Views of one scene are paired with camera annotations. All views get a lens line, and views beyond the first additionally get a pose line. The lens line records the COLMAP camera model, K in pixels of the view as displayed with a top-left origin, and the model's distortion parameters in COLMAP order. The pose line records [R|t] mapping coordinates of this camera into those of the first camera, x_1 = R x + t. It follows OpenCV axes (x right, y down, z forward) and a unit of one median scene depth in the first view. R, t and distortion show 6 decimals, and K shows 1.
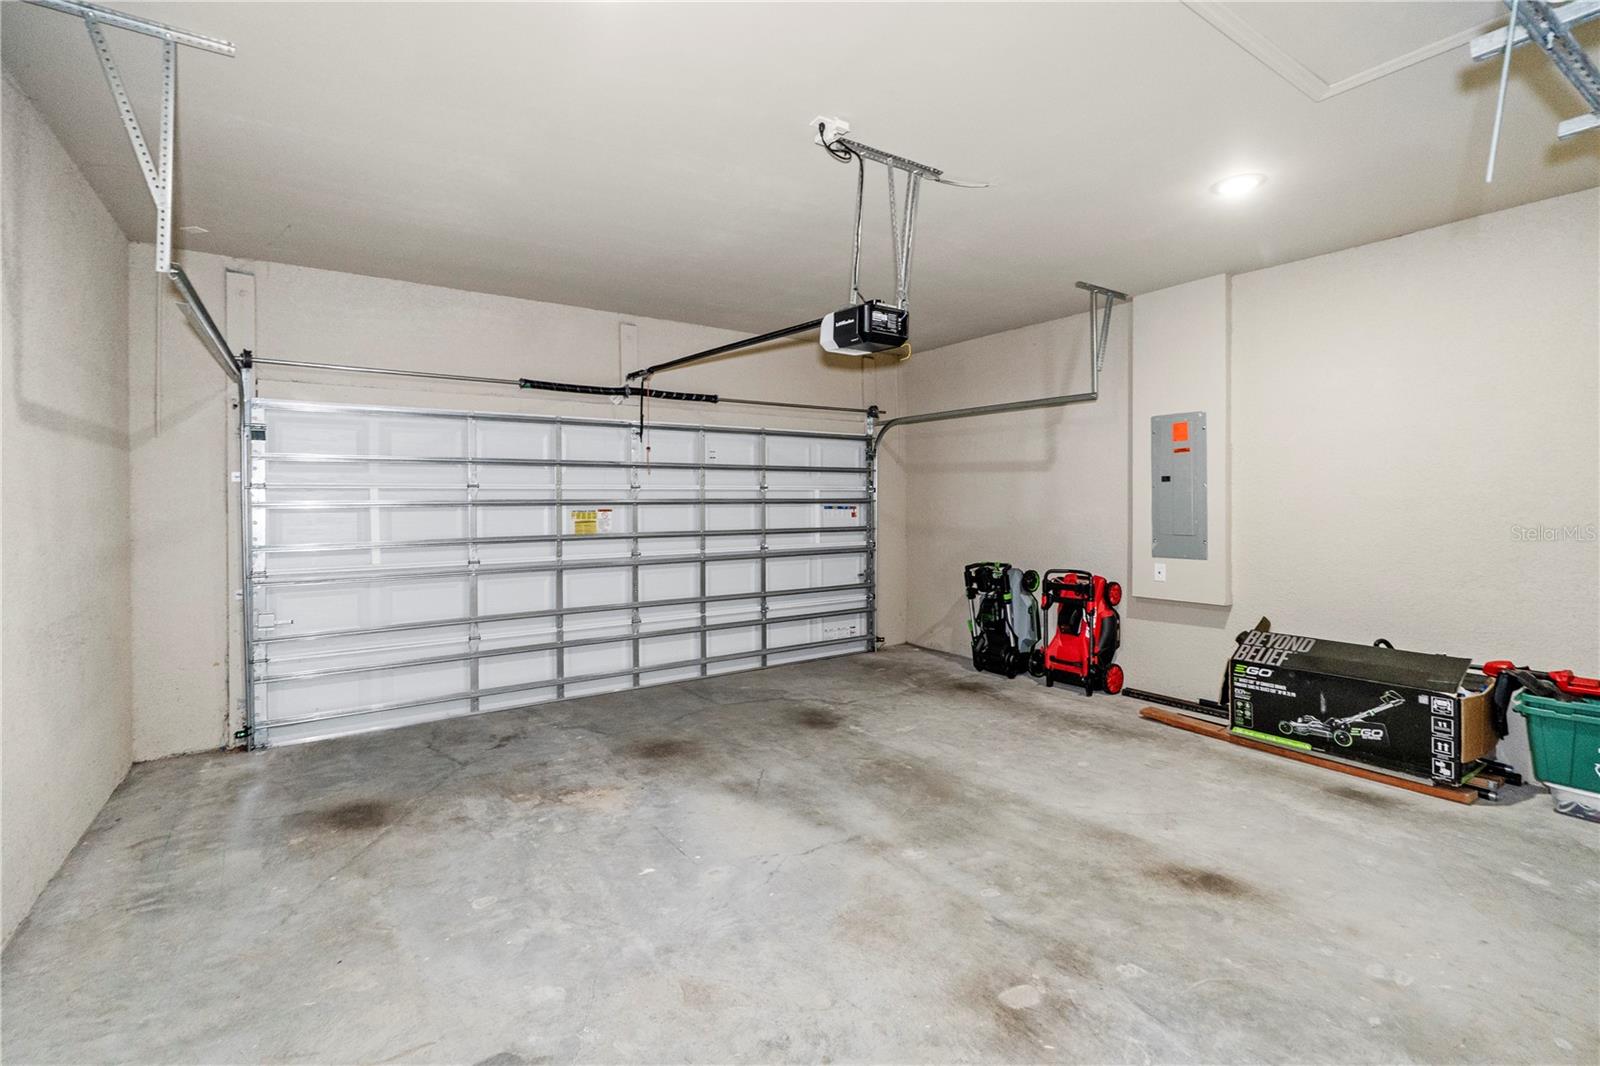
lens RADIAL K [[732.0, 0, 786.2], [0, 732.0, 499.1], [0, 0, 1]] dist [-0.004474, 0.000593]
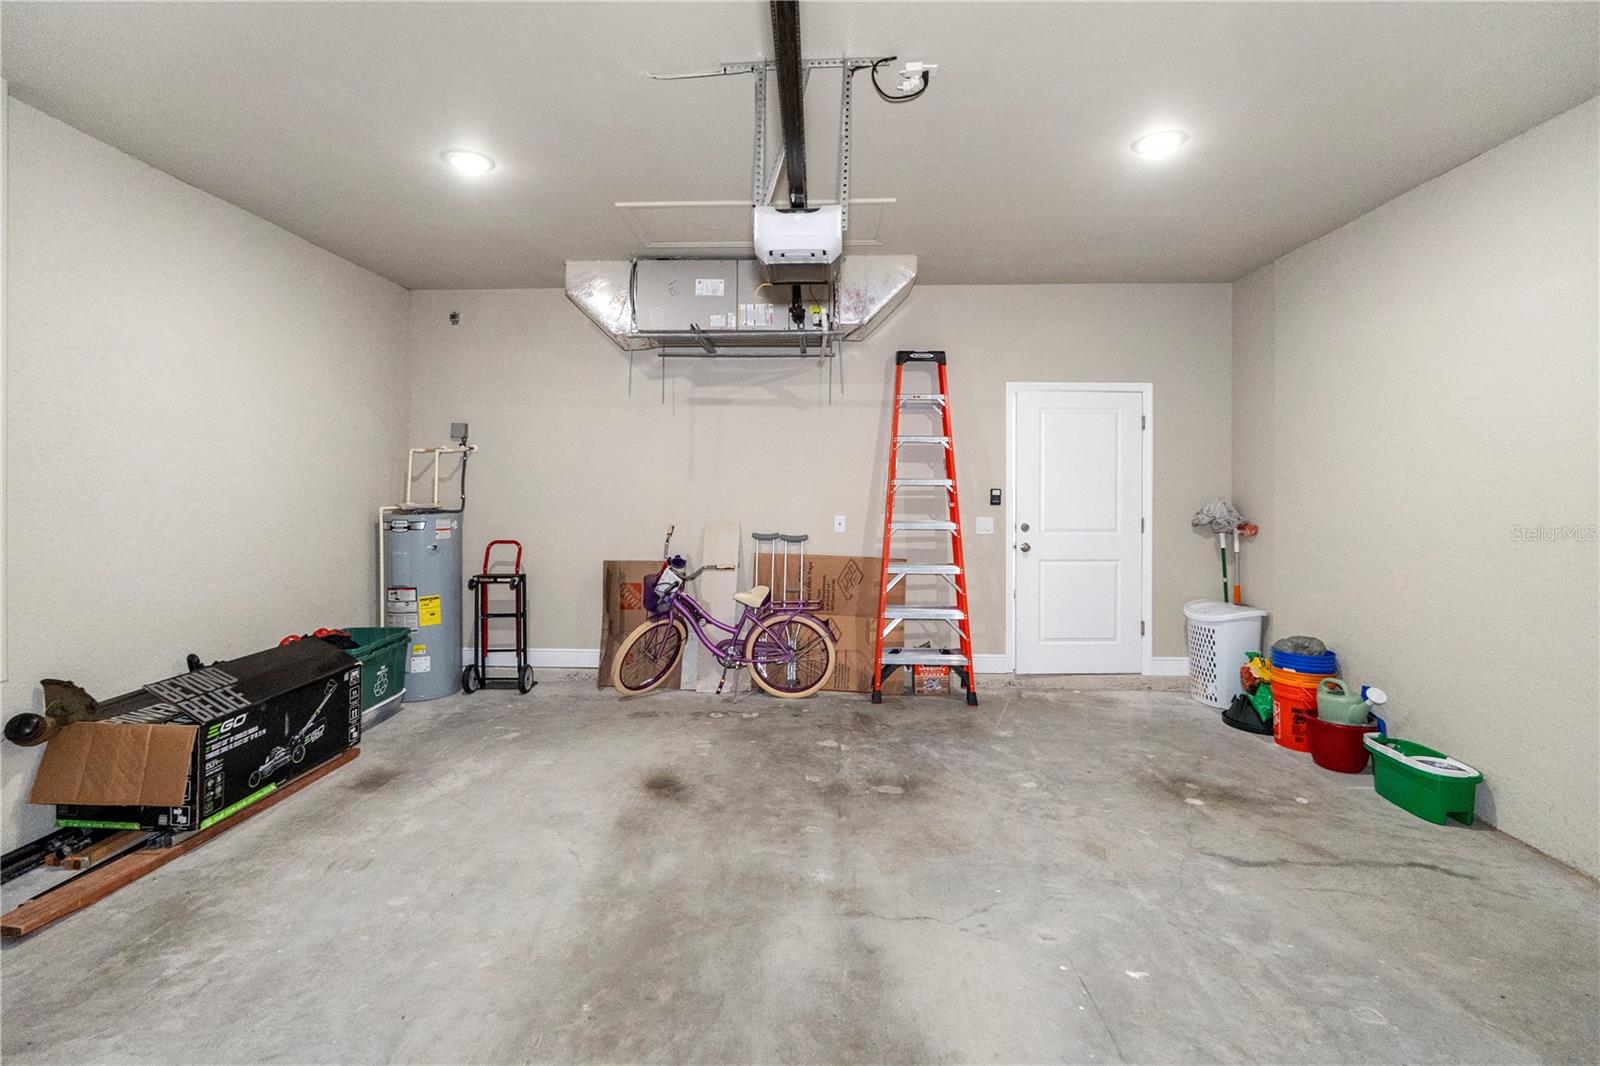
lens RADIAL K [[732.0, 0, 789.5], [0, 732.0, 492.7], [0, 0, 1]] dist [-0.004474, 0.000593]
pose [[-0.813400, -0.000852, 0.581705, -0.277085], [-0.001105, 0.999999, -0.000080, 0.004898], [-0.581704, -0.000707, -0.813400, 1.500662]]
